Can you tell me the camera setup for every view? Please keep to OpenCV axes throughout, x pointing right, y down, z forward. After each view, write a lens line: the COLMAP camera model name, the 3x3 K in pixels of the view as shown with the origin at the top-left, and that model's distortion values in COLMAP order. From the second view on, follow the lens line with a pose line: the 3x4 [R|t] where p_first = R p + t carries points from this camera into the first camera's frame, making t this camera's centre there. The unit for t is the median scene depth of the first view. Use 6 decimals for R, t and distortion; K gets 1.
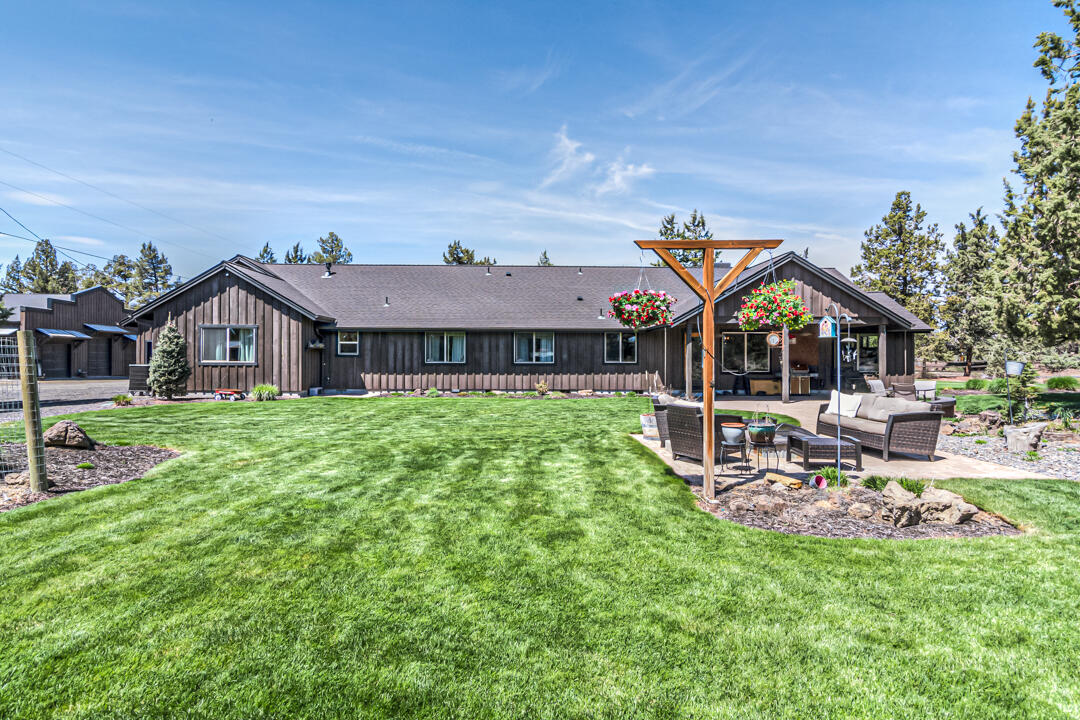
lens RADIAL K [[569.2, 0, 538.3], [0, 569.2, 357.6], [0, 0, 1]] dist [-0.002491, 0.001358]
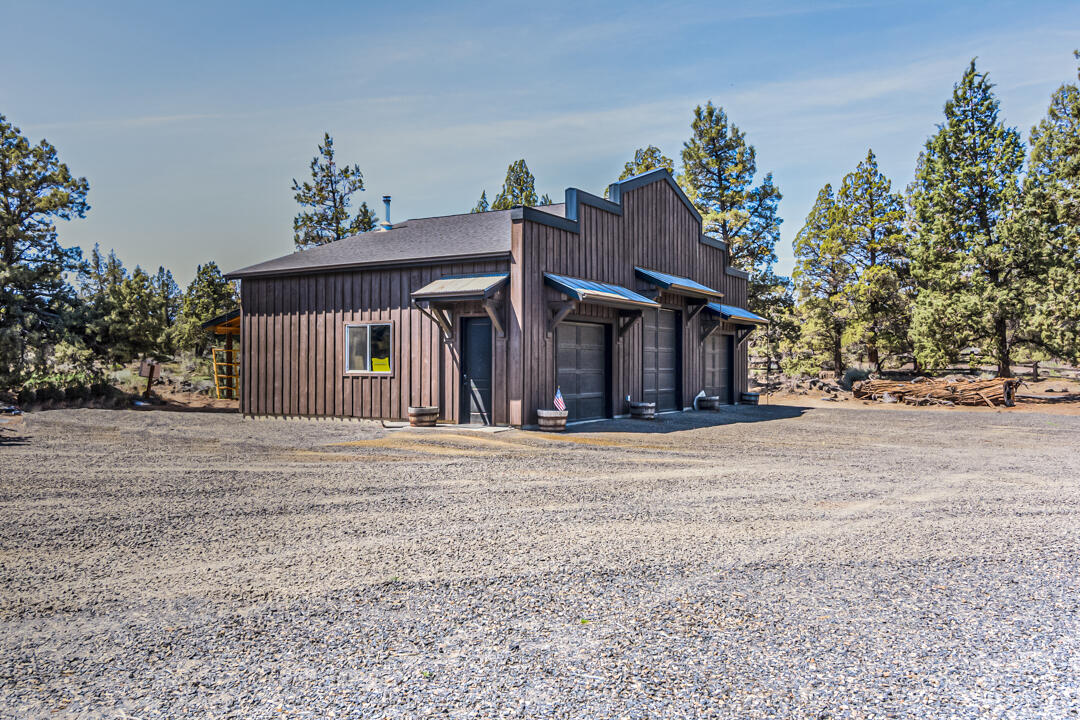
lens RADIAL K [[865.3, 0, 541.2], [0, 865.3, 356.6], [0, 0, 1]] dist [0.003570, -0.002981]
pose [[0.786325, -0.005951, -0.617785, -1.016423], [0.000476, 0.999959, -0.009026, 0.002987], [0.617813, 0.006804, 0.786295, 1.066870]]
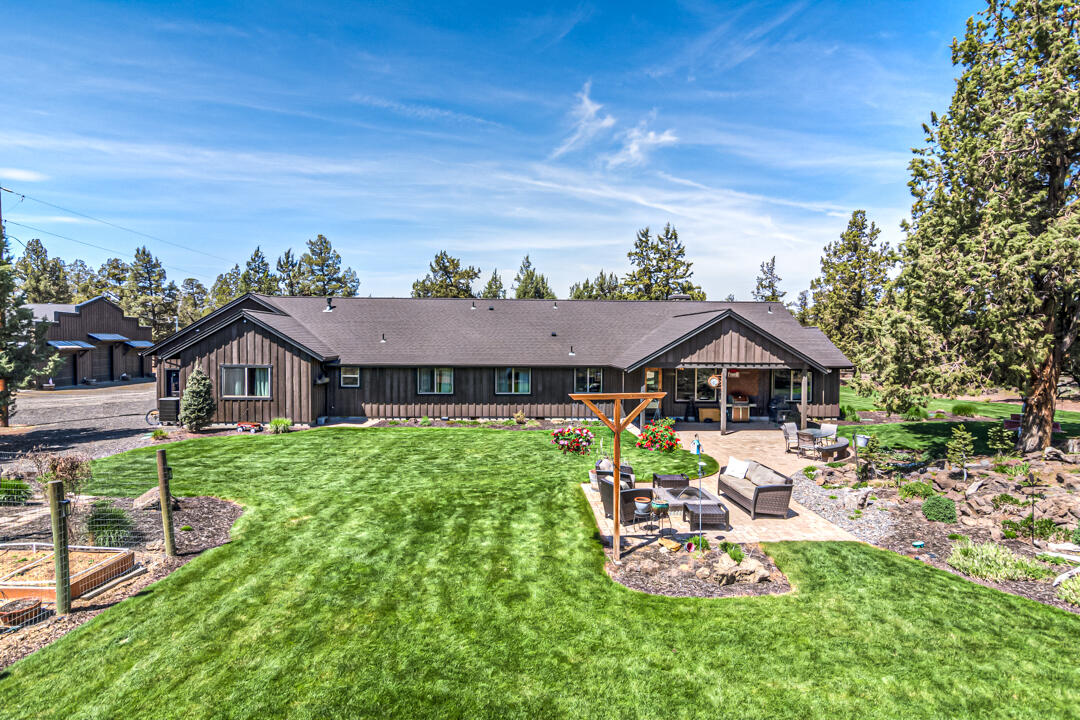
lens RADIAL K [[569.2, 0, 538.2], [0, 569.2, 355.8], [0, 0, 1]] dist [-0.002491, 0.001358]
pose [[0.999644, 0.002335, 0.026597, 0.012714], [-0.003058, 0.999625, 0.027201, -0.099195], [-0.026524, -0.027273, 0.999276, -0.149498]]
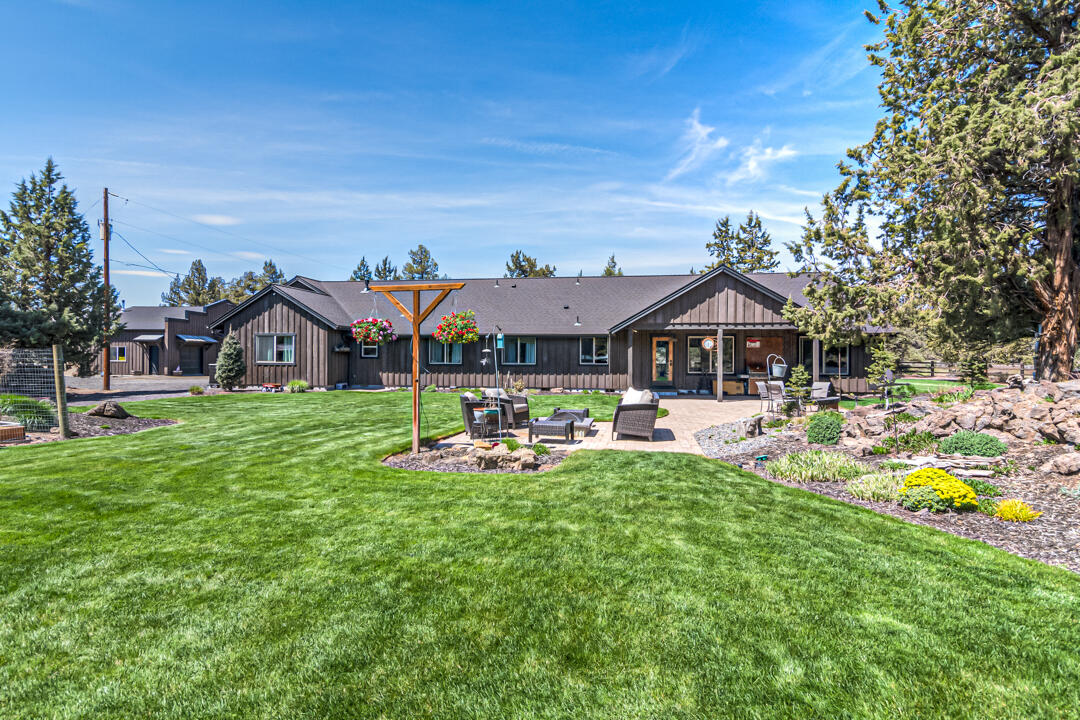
lens RADIAL K [[569.2, 0, 538.1], [0, 569.2, 355.8], [0, 0, 1]] dist [-0.002491, 0.001358]
pose [[0.980011, 0.001488, -0.198939, 0.261757], [-0.002346, 0.999989, -0.004077, -0.002944], [0.198930, 0.004463, 0.980003, -0.122642]]
